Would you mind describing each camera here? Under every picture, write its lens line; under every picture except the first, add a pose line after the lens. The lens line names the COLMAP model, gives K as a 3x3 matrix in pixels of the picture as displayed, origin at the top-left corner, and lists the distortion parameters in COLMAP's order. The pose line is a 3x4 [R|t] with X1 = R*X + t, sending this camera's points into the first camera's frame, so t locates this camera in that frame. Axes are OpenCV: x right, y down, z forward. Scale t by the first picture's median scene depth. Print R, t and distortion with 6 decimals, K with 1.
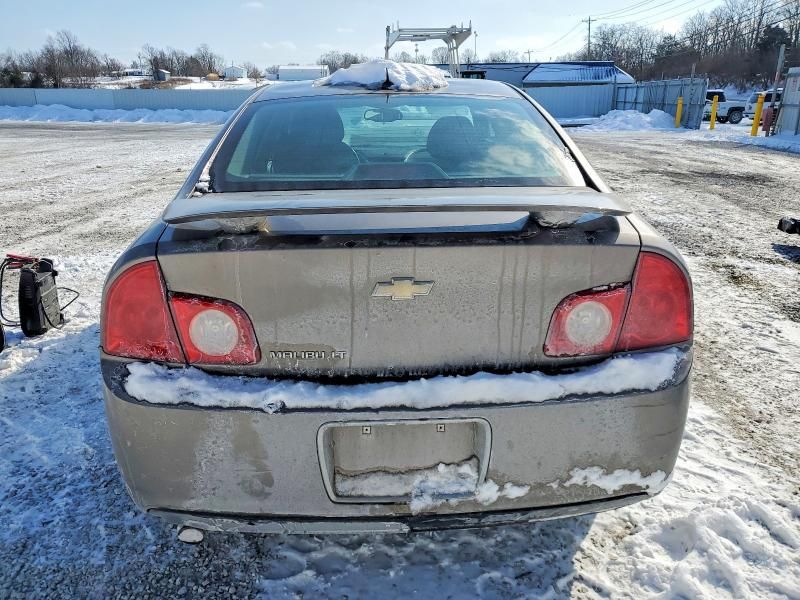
lens RADIAL K [[630.9, 0, 400.0], [0, 630.9, 300.0], [0, 0, 1]] dist [0.065148, 0.006794]
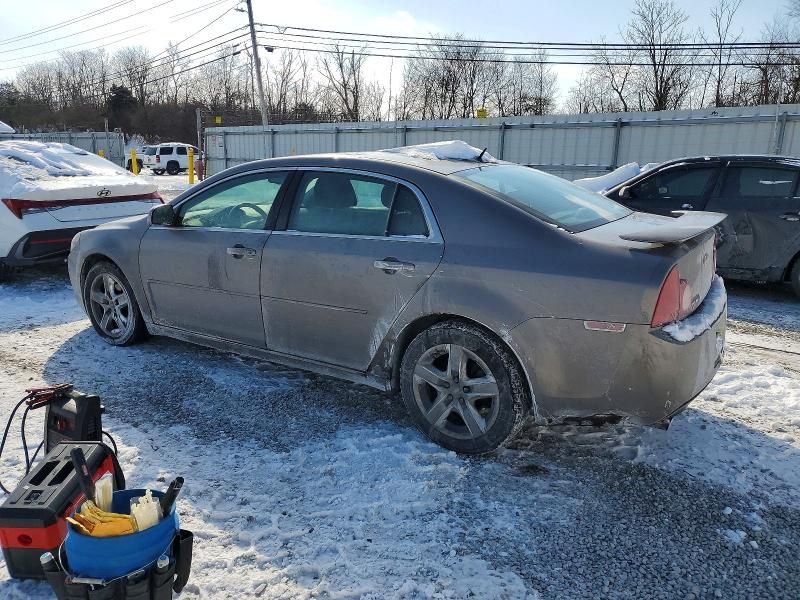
lens RADIAL K [[630.9, 0, 400.0], [0, 630.9, 300.0], [0, 0, 1]] dist [0.065148, 0.006794]
pose [[0.549853, -0.194387, 0.812327, -1.111617], [0.248912, 0.966489, 0.062792, -0.130847], [-0.797311, 0.167671, 0.579812, 0.284581]]
